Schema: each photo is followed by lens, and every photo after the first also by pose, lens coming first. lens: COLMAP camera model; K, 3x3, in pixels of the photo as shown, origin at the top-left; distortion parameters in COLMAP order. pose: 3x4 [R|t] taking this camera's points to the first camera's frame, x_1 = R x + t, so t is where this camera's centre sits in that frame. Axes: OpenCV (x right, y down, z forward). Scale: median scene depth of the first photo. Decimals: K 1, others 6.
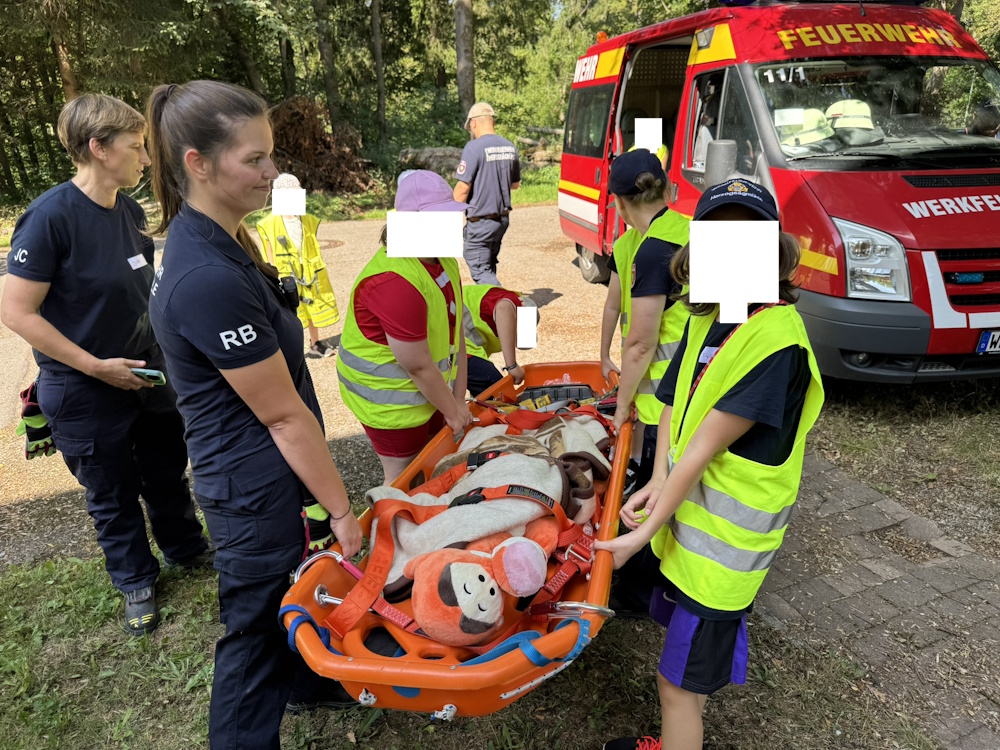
lens RADIAL K [[696.0, 0, 500.2], [0, 696.0, 375.2], [0, 0, 1]] dist [0.004036, -0.034237]
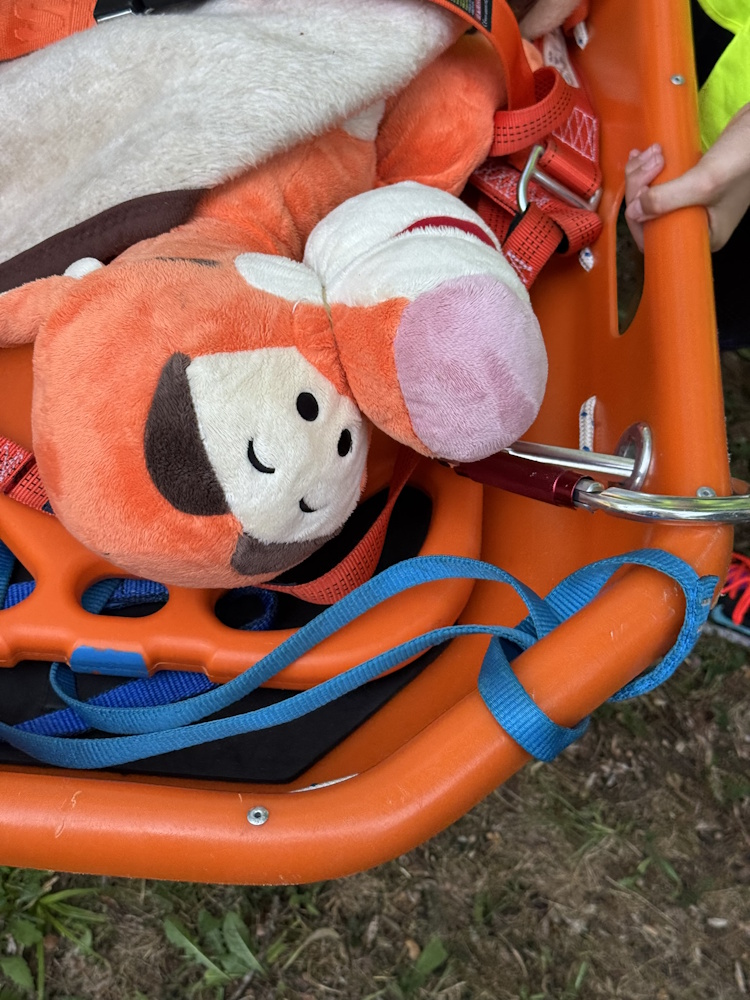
lens RADIAL K [[1421.4, 0, 373.9], [0, 1421.4, 499.9], [0, 0, 1]] dist [-0.014241, 0.000000]
pose [[0.981120, -0.069779, 0.180375, -0.101396], [-0.064575, 0.760931, 0.645612, -0.032491], [-0.182303, -0.645070, 0.742058, 0.567205]]
